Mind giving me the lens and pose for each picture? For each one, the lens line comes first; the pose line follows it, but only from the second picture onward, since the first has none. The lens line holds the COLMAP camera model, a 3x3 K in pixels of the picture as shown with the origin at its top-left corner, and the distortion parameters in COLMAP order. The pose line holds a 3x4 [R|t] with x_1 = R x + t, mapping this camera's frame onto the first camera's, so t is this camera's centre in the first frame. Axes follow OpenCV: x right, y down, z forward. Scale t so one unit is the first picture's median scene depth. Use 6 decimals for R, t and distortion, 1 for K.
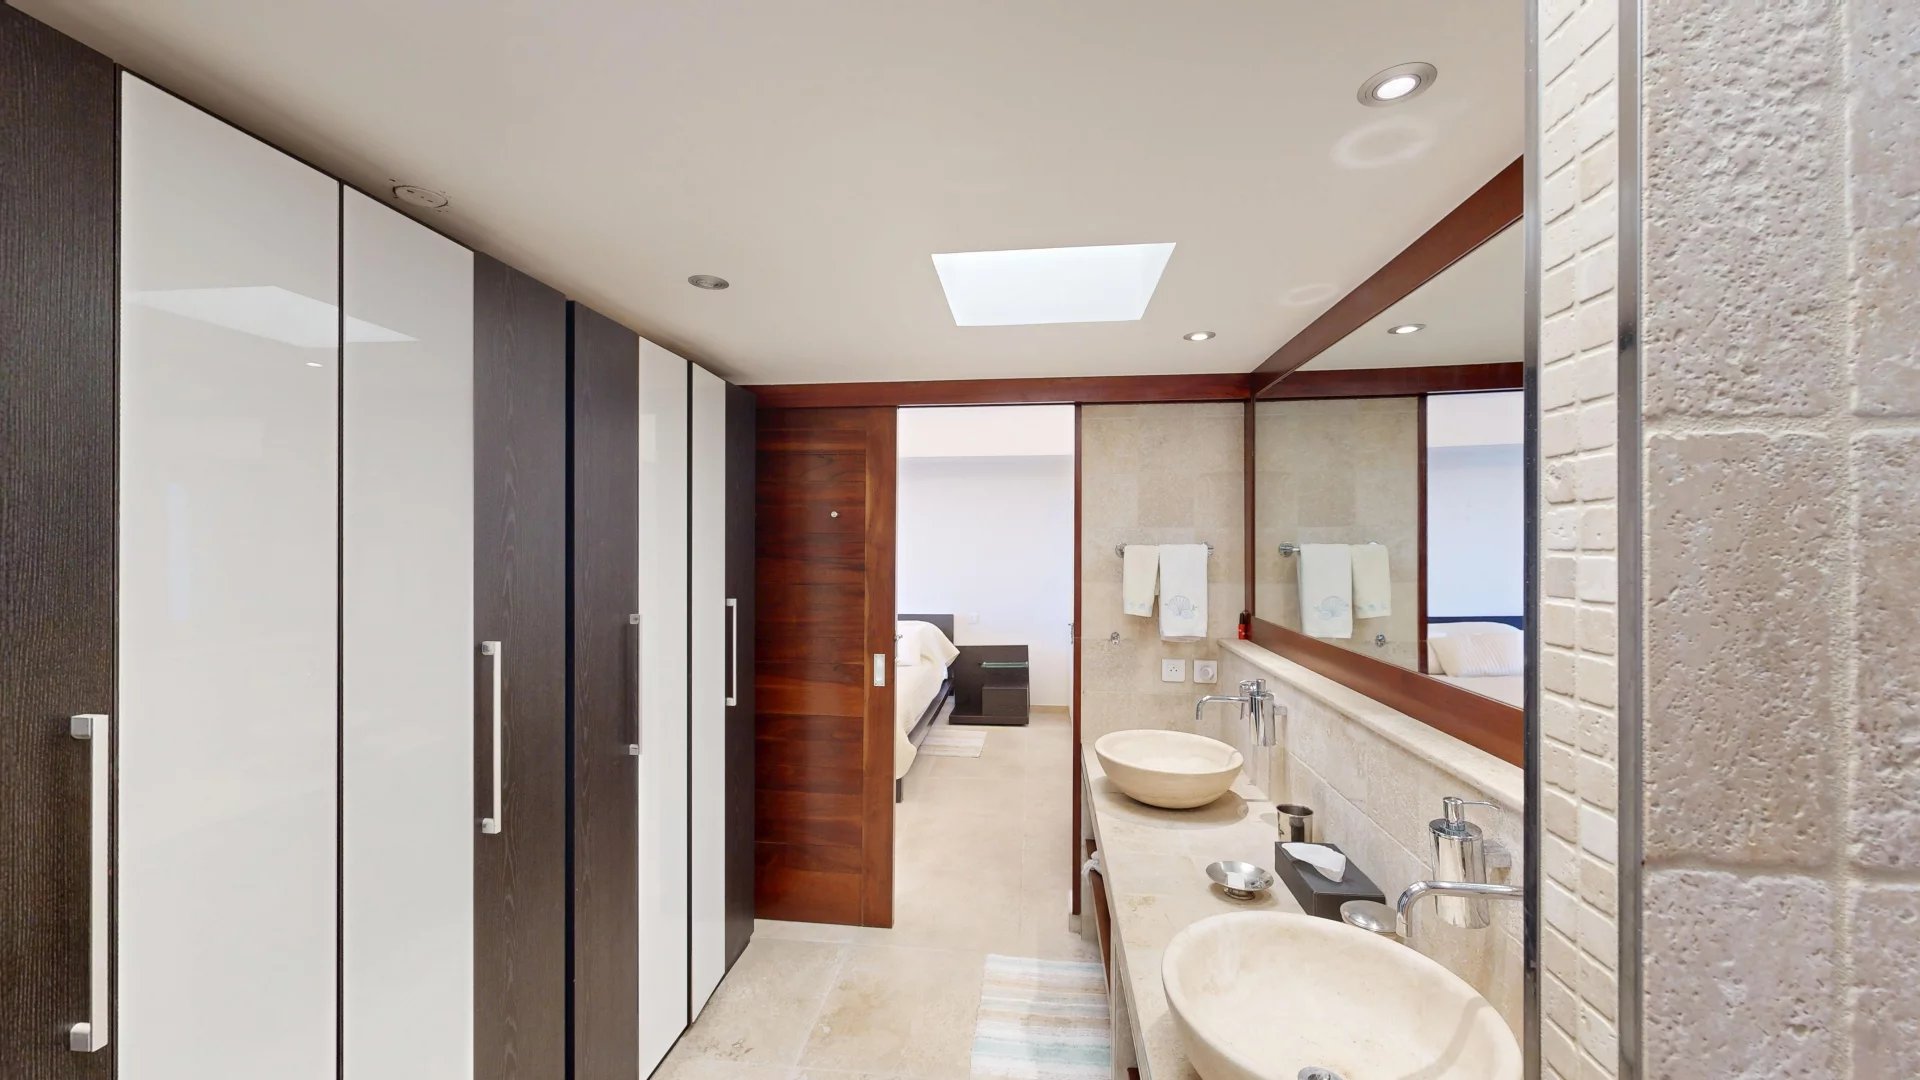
lens RADIAL K [[702.8, 0, 960.0], [0, 702.8, 543.4], [0, 0, 1]] dist [-0.000467, 0.000049]
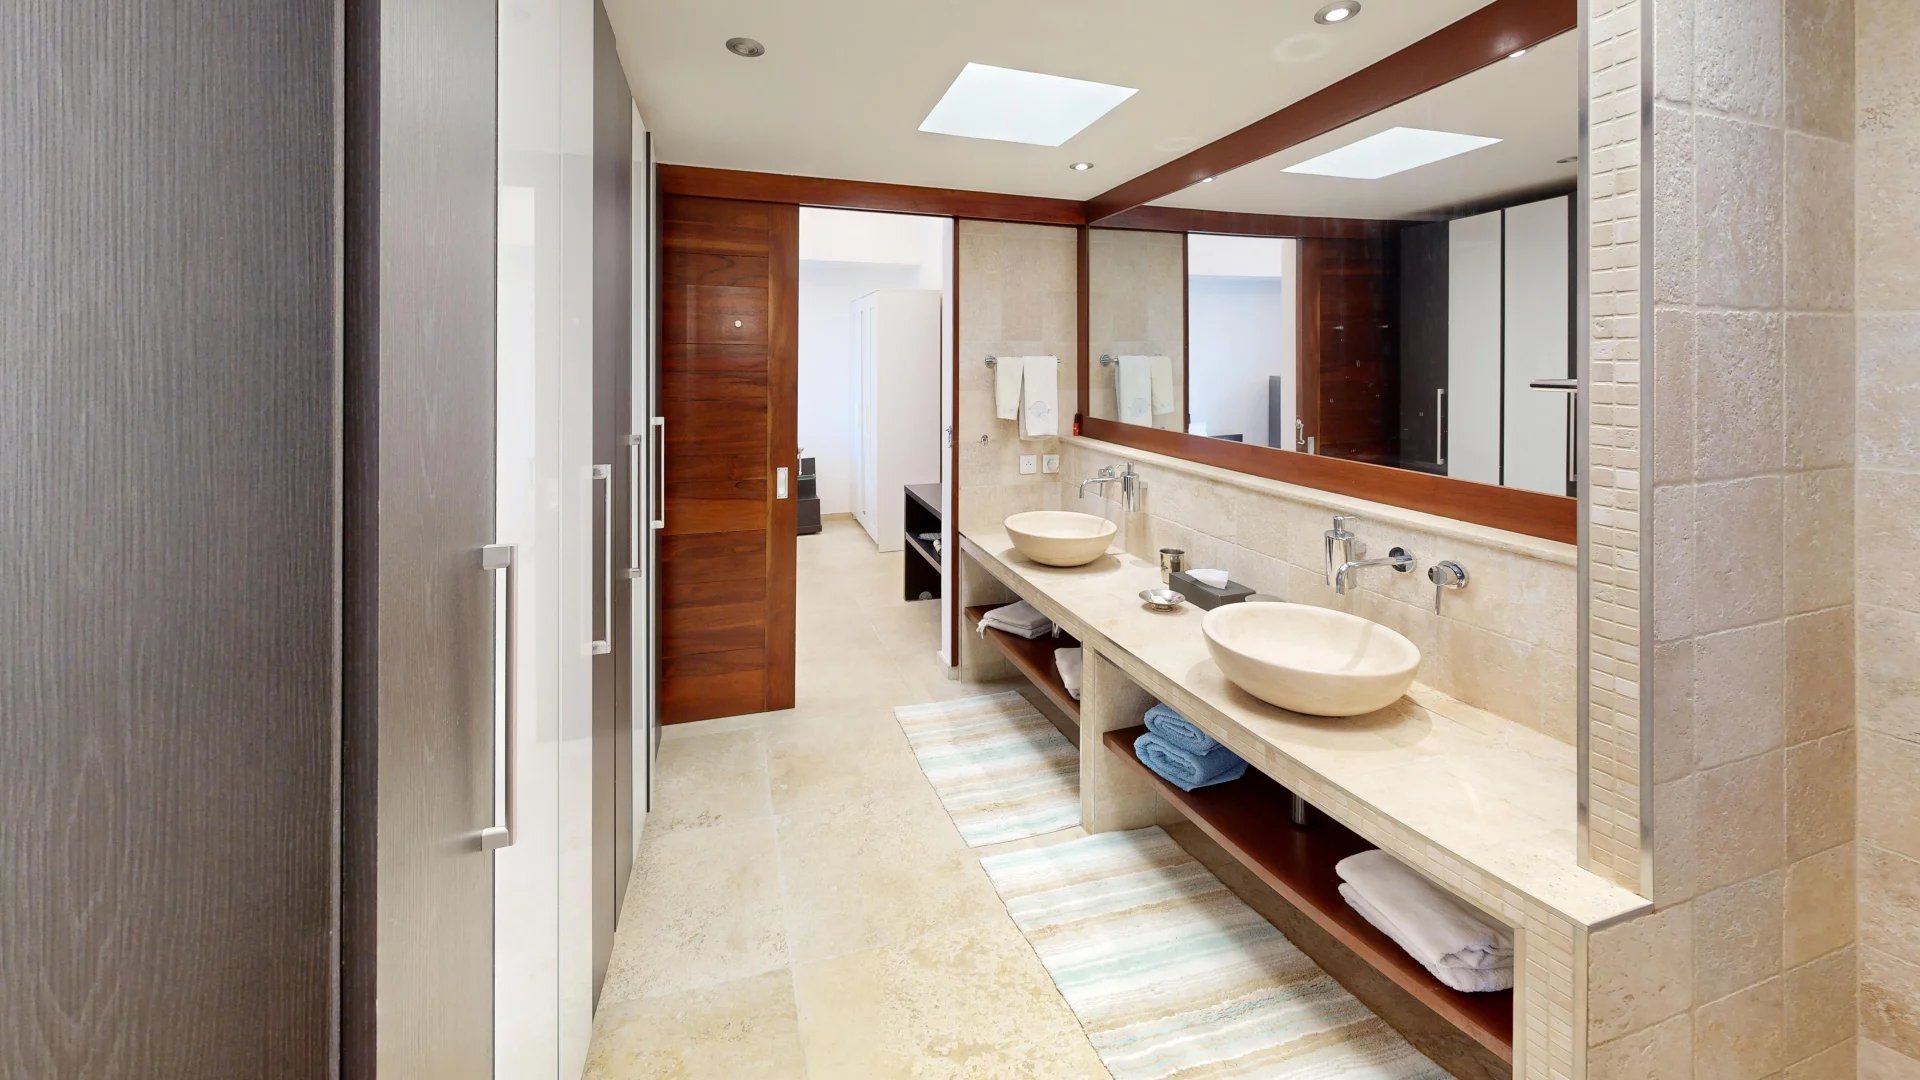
lens RADIAL K [[702.8, 0, 960.0], [0, 702.8, 543.4], [0, 0, 1]] dist [-0.000467, 0.000049]
pose [[0.896072, -0.113330, 0.429199, -0.340338], [-0.002064, 0.965788, 0.259326, -0.000635], [-0.443905, -0.233261, 0.865181, -0.021332]]
